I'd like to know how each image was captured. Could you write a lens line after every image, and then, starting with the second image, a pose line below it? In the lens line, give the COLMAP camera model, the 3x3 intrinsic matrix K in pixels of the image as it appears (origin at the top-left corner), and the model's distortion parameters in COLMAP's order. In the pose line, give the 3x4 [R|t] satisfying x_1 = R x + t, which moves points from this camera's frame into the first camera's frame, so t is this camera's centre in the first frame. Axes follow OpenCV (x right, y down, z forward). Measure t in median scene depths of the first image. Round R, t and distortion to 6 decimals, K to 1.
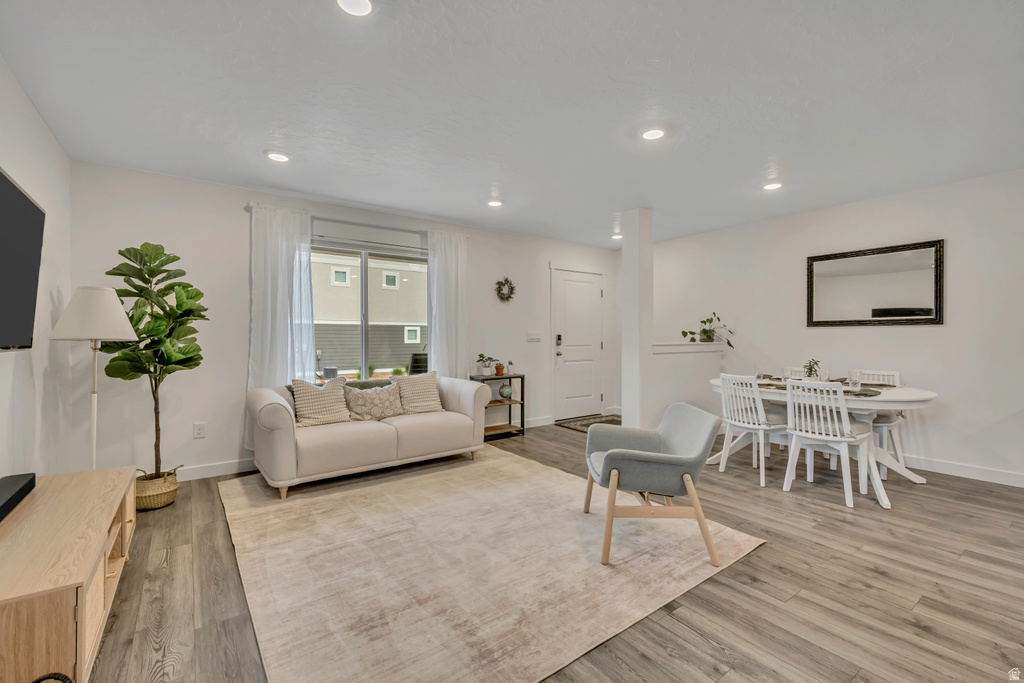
lens RADIAL K [[444.5, 0, 513.4], [0, 444.5, 339.3], [0, 0, 1]] dist [-0.000694, 0.000441]
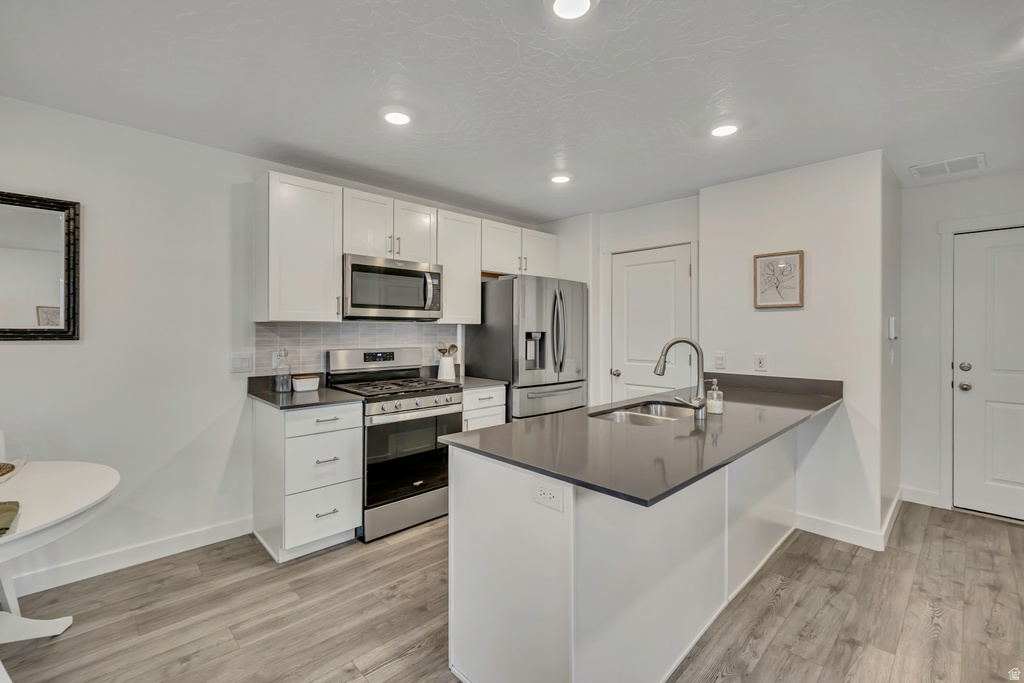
lens RADIAL K [[446.3, 0, 510.4], [0, 446.3, 329.4], [0, 0, 1]] dist [-0.000181, 0.000114]
pose [[-0.136853, 0.001933, 0.990589, 0.292446], [0.000134, 0.999998, -0.001933, -0.051441], [-0.990591, -0.000132, -0.136853, 0.534062]]
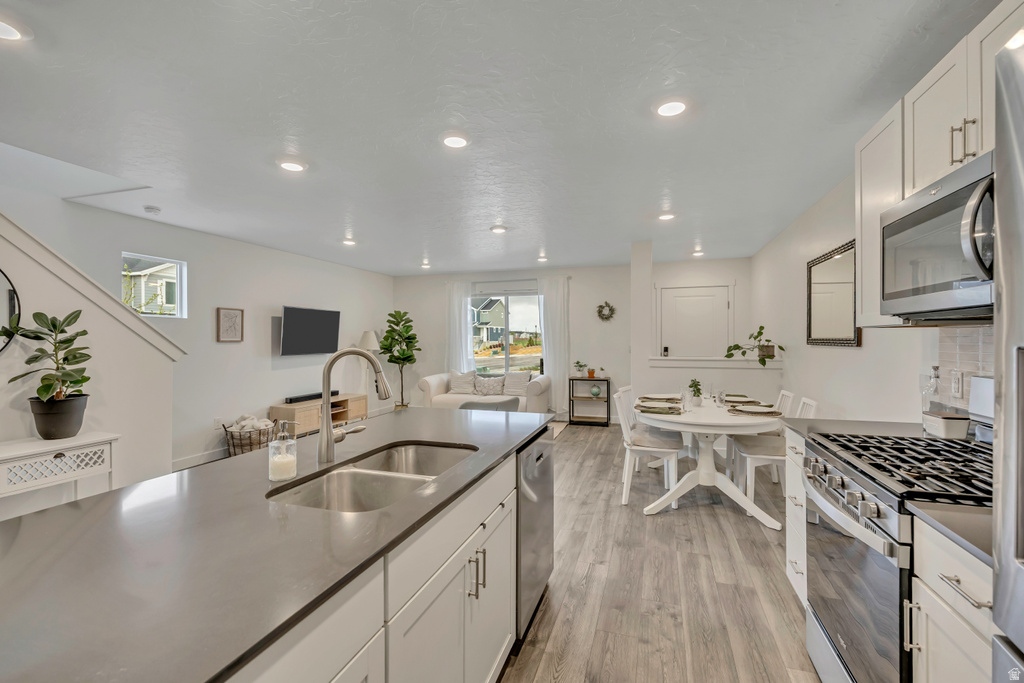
lens RADIAL K [[444.5, 0, 513.4], [0, 444.5, 339.3], [0, 0, 1]] dist [-0.000694, 0.000441]
pose [[0.583211, 0.001938, -0.812318, 1.358041], [-0.002179, 0.999997, 0.000821, -0.050279], [0.812317, 0.001291, 0.583214, 0.071066]]
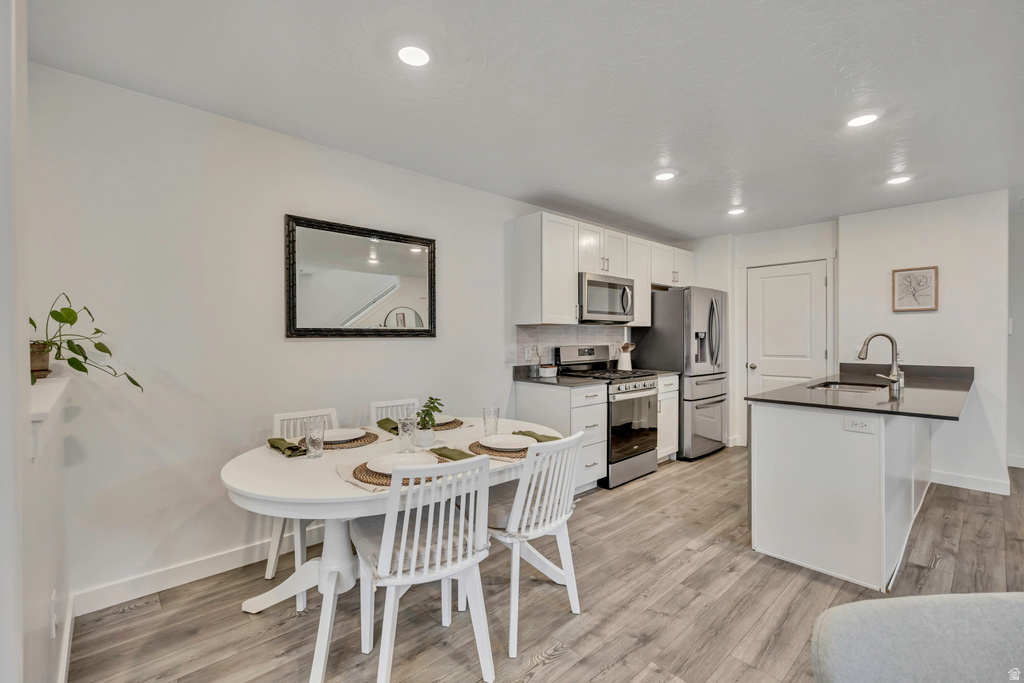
lens RADIAL K [[444.5, 0, 513.4], [0, 444.5, 339.3], [0, 0, 1]] dist [-0.000694, 0.000441]
pose [[-0.111800, -0.004461, 0.993721, 0.088009], [0.006222, 0.999967, 0.005190, -0.036376], [-0.993711, 0.006763, -0.111769, 1.032590]]
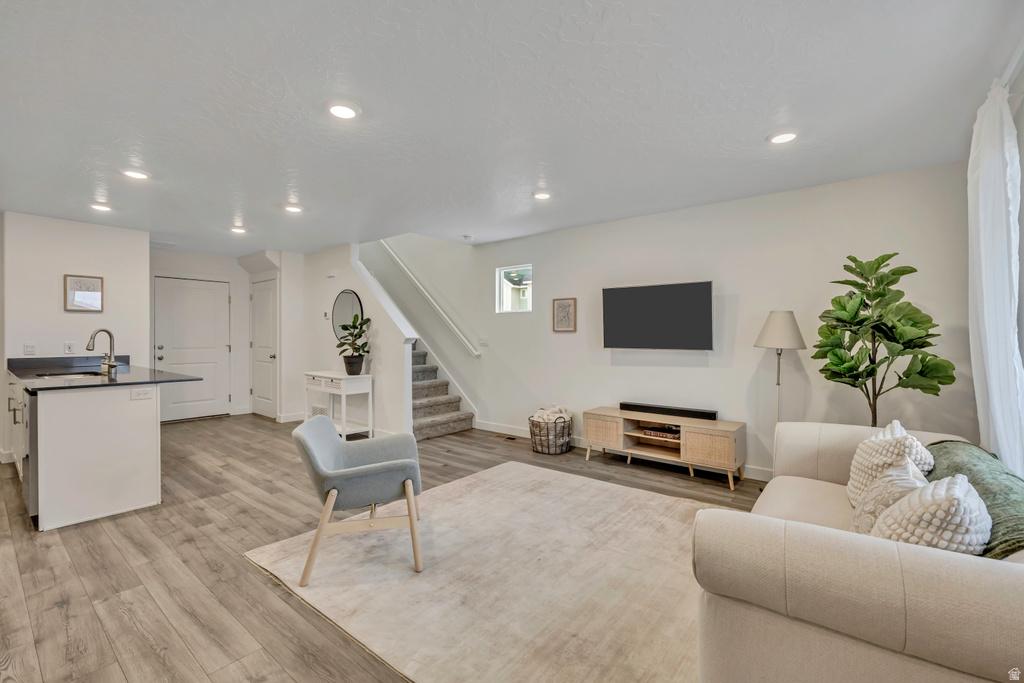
lens RADIAL K [[444.5, 0, 513.4], [0, 444.5, 339.3], [0, 0, 1]] dist [-0.000694, 0.000441]
pose [[-0.968038, 0.000598, -0.250802, 0.171034], [-0.002061, 0.999944, 0.010337, -0.027601], [0.250794, 0.010524, -0.967983, 1.542236]]
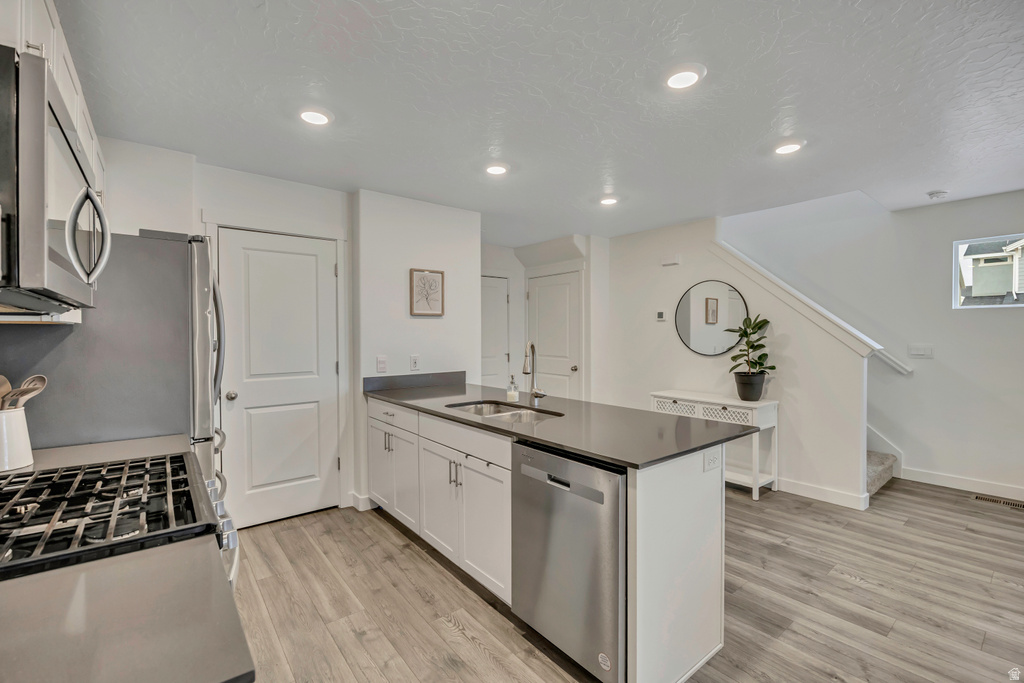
lens RADIAL K [[445.6, 0, 513.0], [0, 445.6, 341.5], [0, 0, 1]] dist [-0.013758, 0.000173]
pose [[-0.999186, 0.005421, -0.039982, 0.950841], [0.004655, 0.999804, 0.019238, -0.054610], [0.040078, 0.019037, -0.999015, 0.962385]]
